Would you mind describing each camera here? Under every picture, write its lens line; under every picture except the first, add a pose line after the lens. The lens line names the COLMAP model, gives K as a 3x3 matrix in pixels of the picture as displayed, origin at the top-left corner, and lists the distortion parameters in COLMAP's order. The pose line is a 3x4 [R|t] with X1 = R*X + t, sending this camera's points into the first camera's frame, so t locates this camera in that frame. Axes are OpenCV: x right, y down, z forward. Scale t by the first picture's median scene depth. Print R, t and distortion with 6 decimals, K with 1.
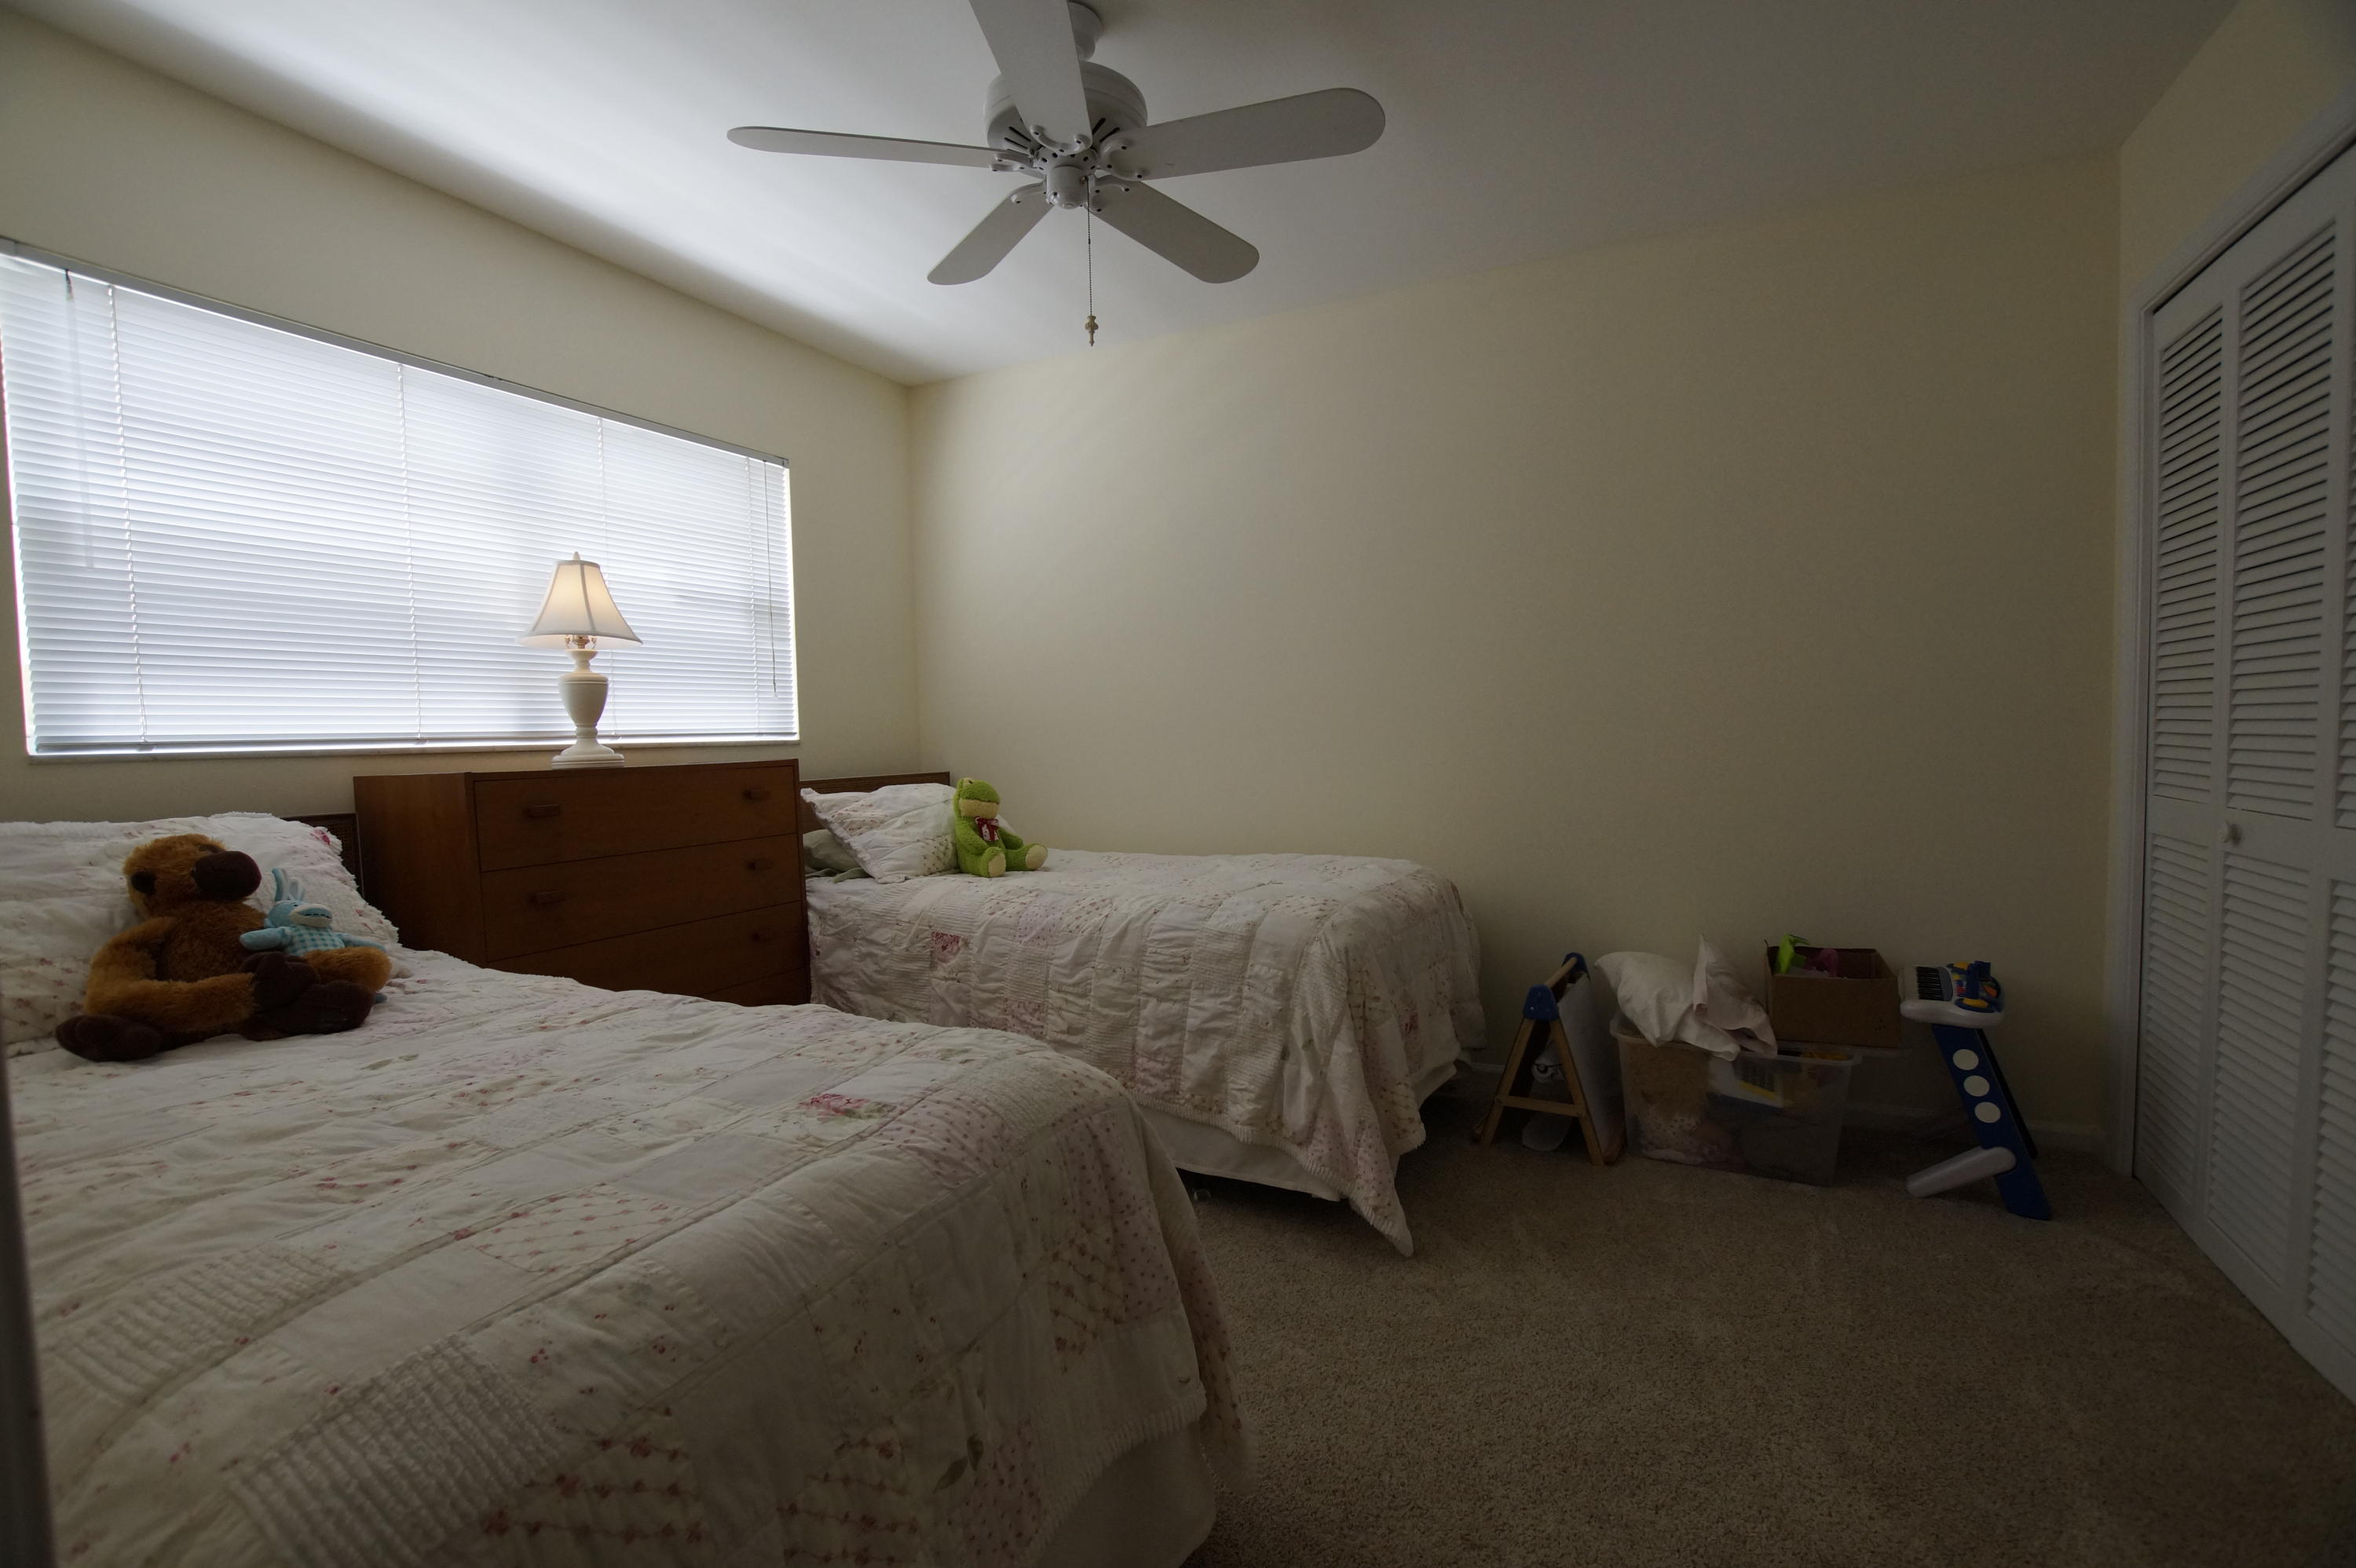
lens RADIAL K [[1051.5, 0, 1189.1], [0, 1051.5, 790.5], [0, 0, 1]] dist [-0.028139, 0.003090]
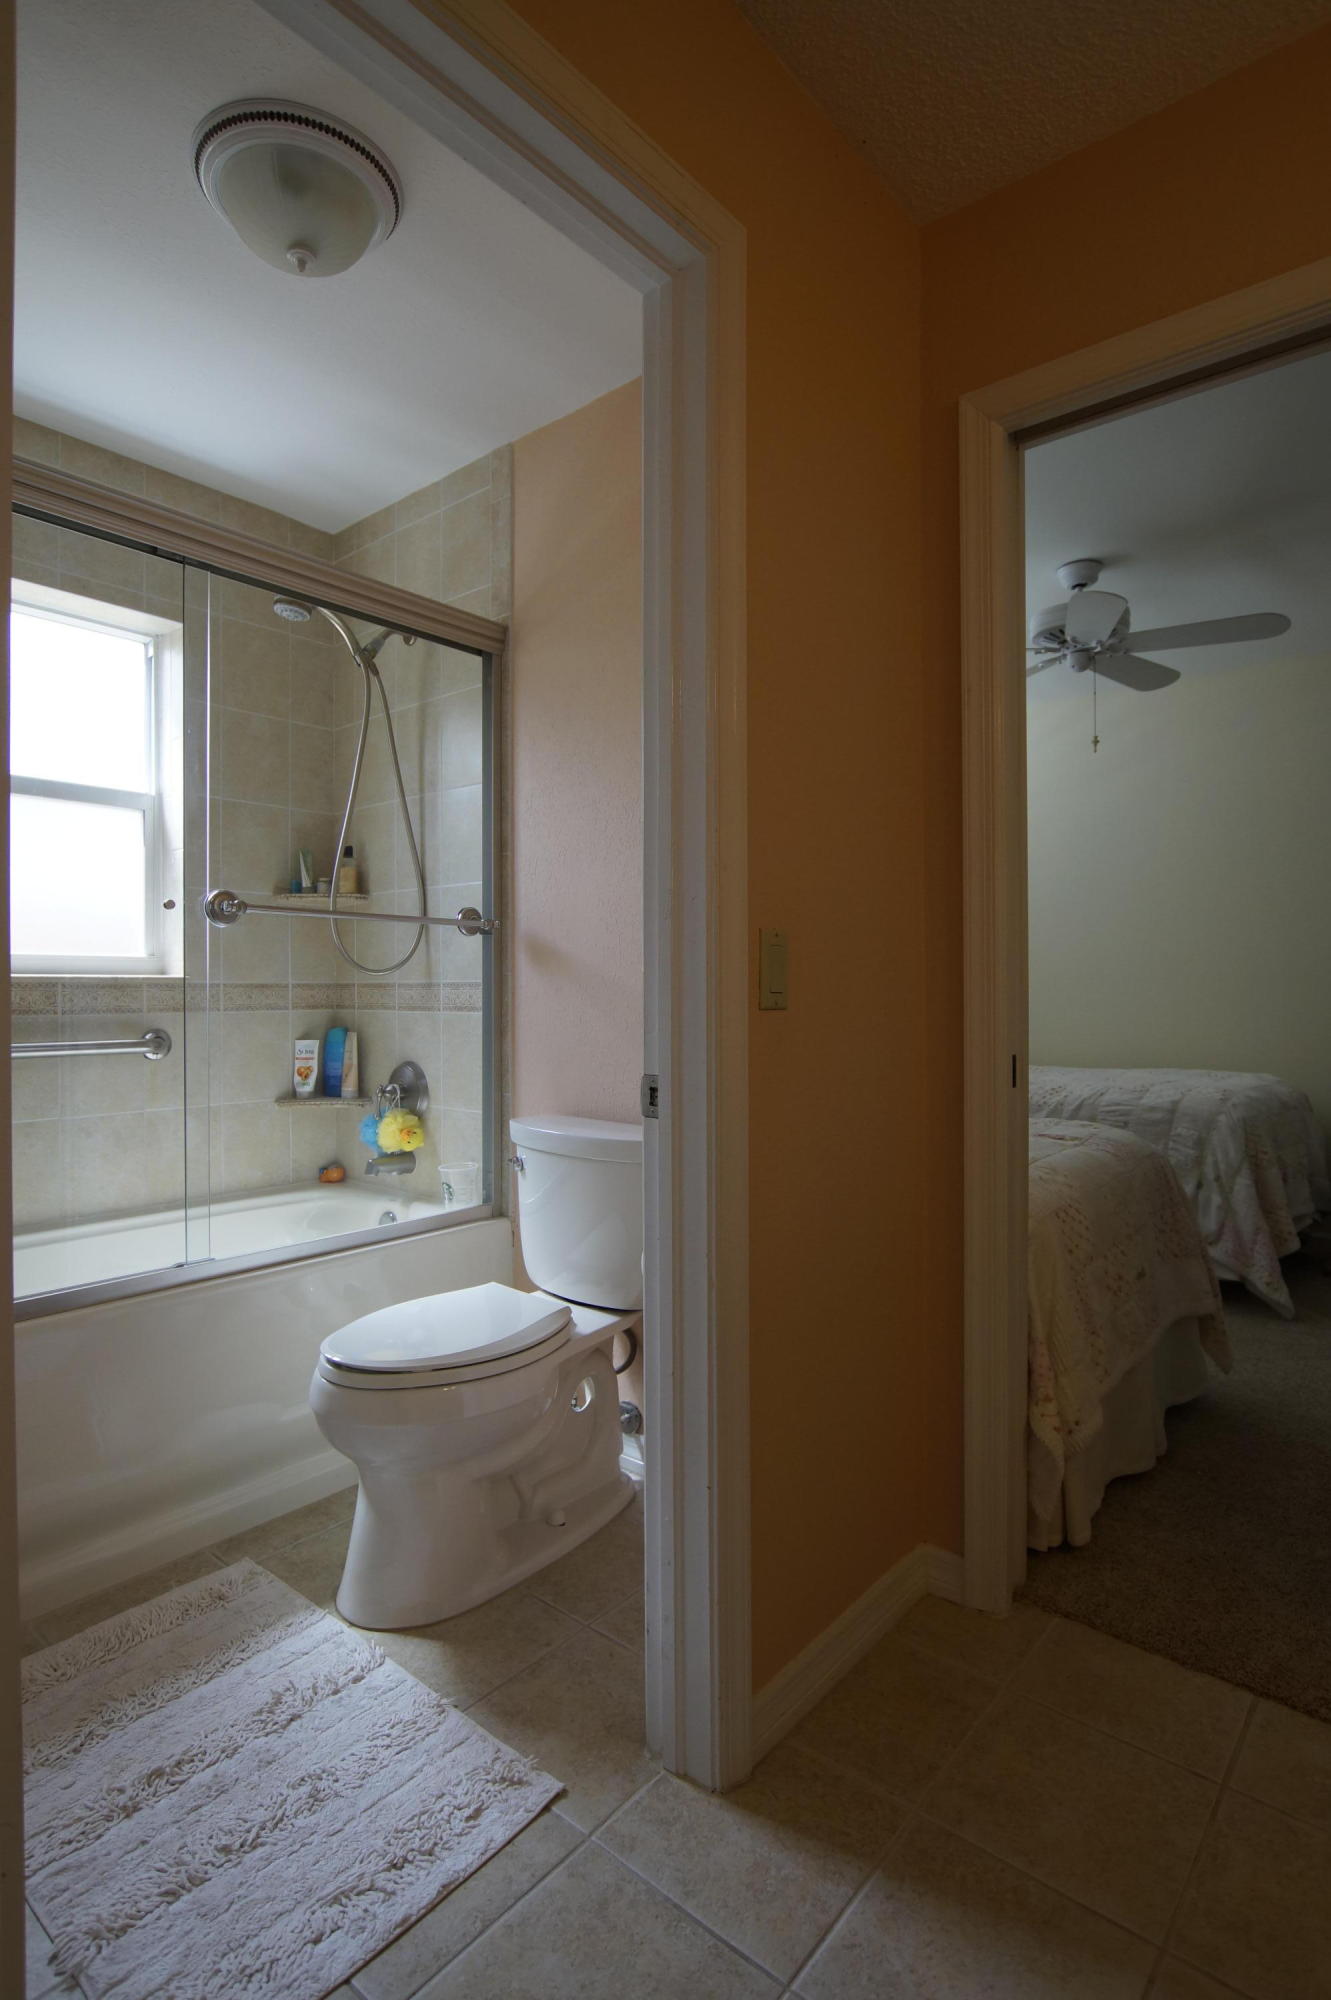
lens RADIAL K [[1027.6, 0, 659.0], [0, 1027.6, 992.6], [0, 0, 1]] dist [-0.019958, 0.000491]
pose [[0.965263, 0.017494, -0.260693, -0.295563], [-0.029737, 0.998628, -0.043096, 0.055292], [0.259582, 0.049351, 0.964459, -0.689255]]
